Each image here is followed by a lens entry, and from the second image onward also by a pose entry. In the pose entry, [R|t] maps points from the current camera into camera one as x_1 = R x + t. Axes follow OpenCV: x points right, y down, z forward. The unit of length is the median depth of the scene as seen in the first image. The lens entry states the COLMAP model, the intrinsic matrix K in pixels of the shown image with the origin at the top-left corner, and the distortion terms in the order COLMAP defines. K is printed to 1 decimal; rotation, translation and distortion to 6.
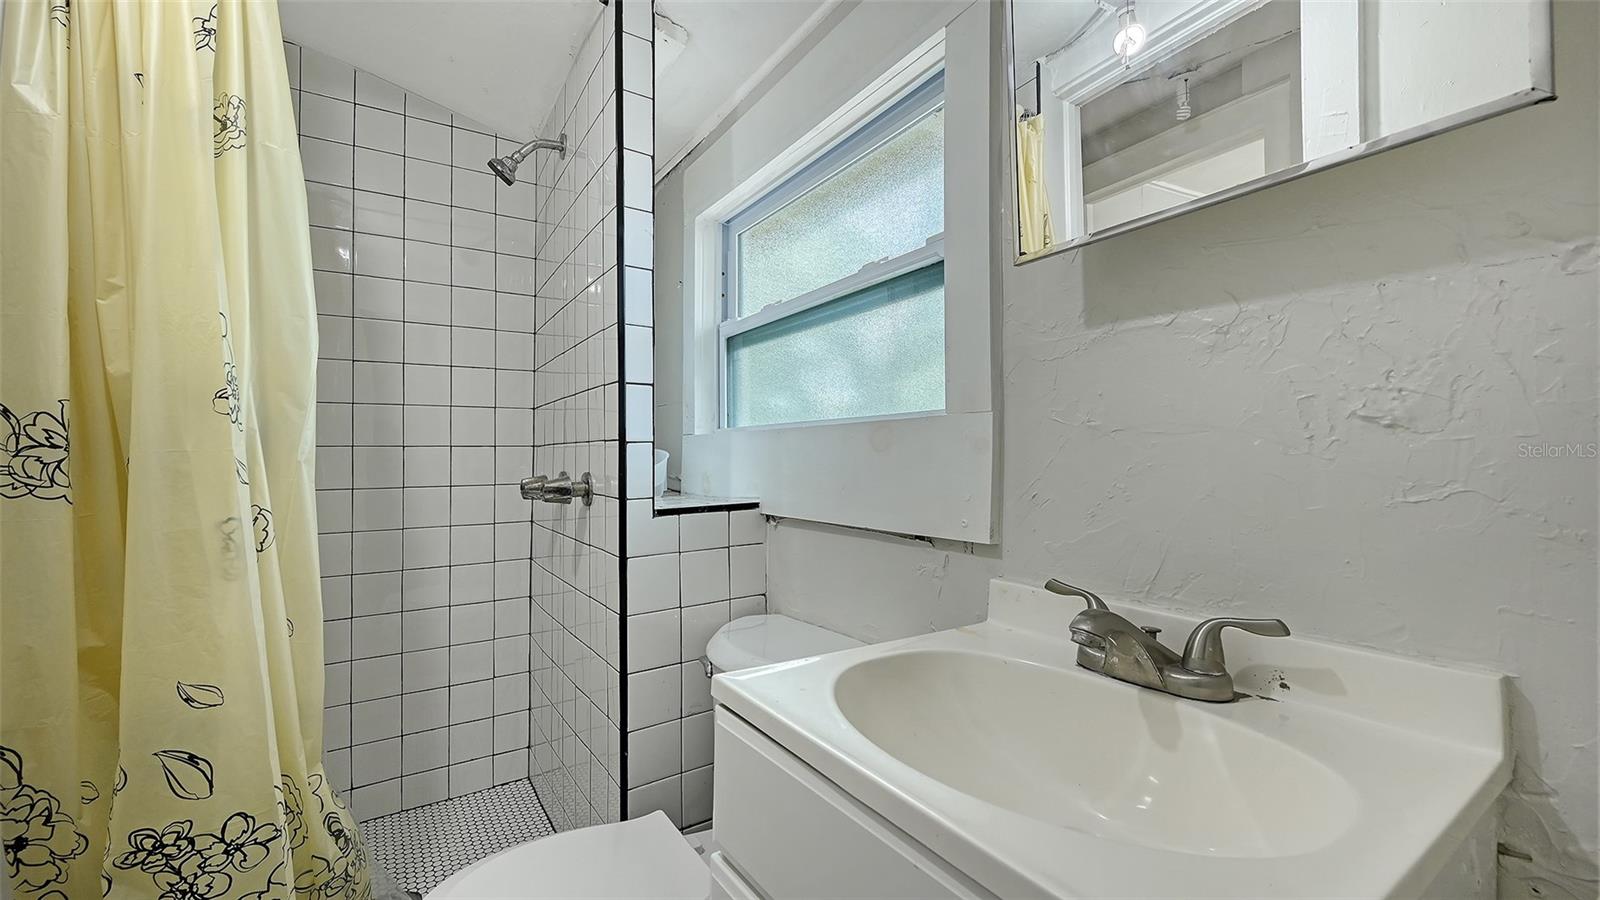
lens RADIAL K [[640.9, 0, 800.0], [0, 640.9, 450.0], [0, 0, 1]] dist [-0.001717, -0.000071]
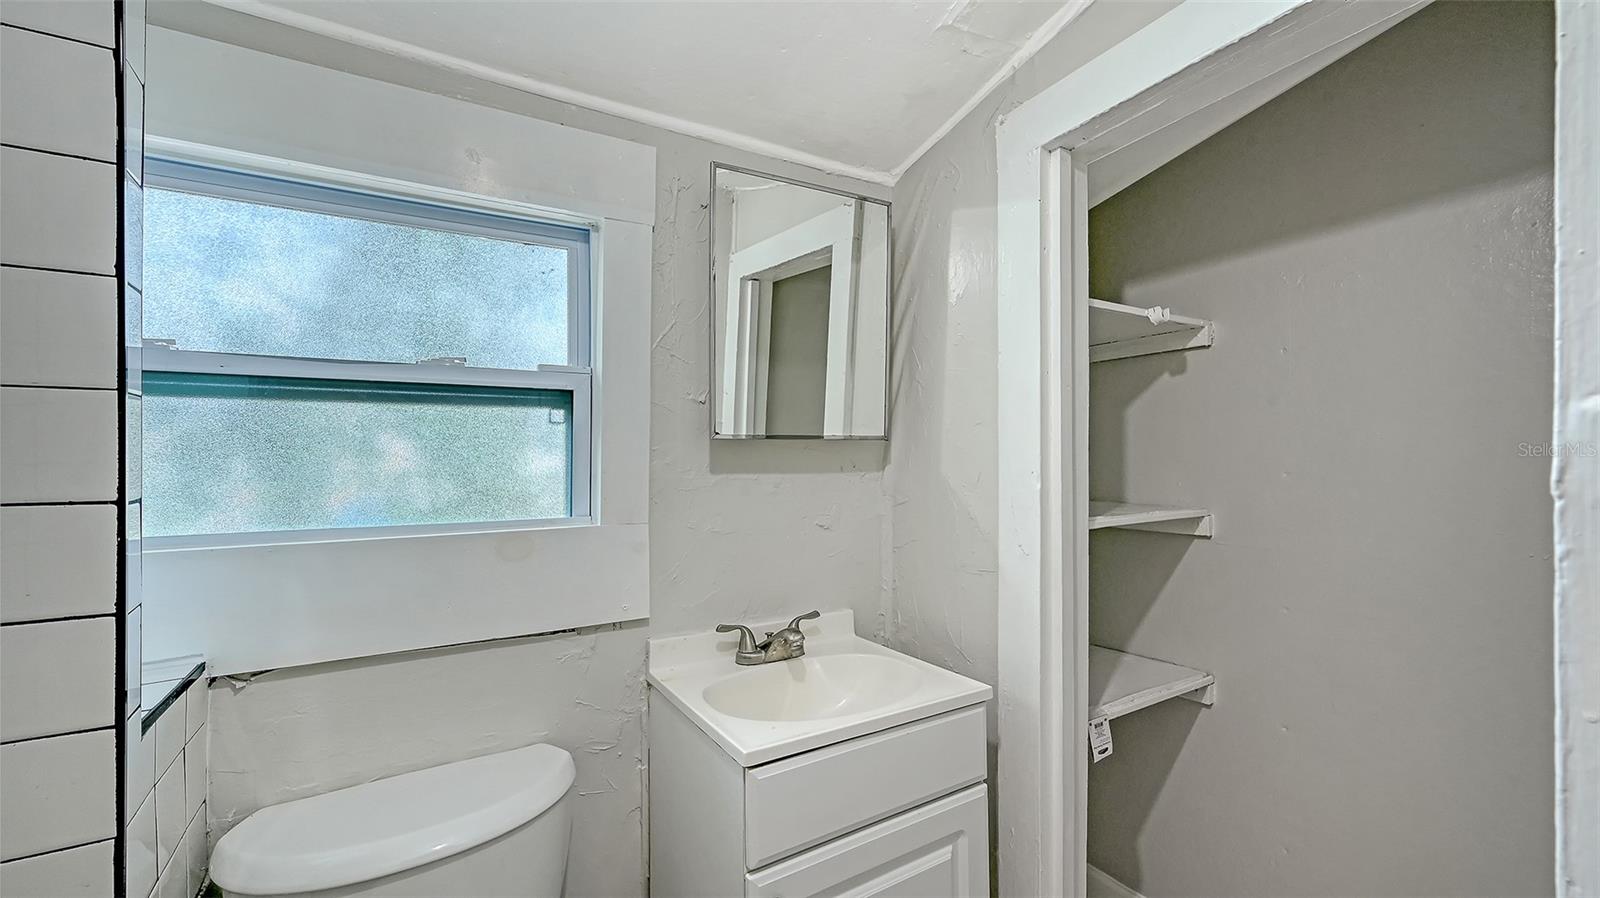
lens RADIAL K [[640.9, 0, 800.0], [0, 640.9, 449.0], [0, 0, 1]] dist [-0.001717, -0.000071]
pose [[0.050418, 0.021533, 0.998496, -1.252569], [-0.002097, 0.999768, -0.021455, -0.220095], [-0.998726, -0.001012, 0.050451, 0.672906]]
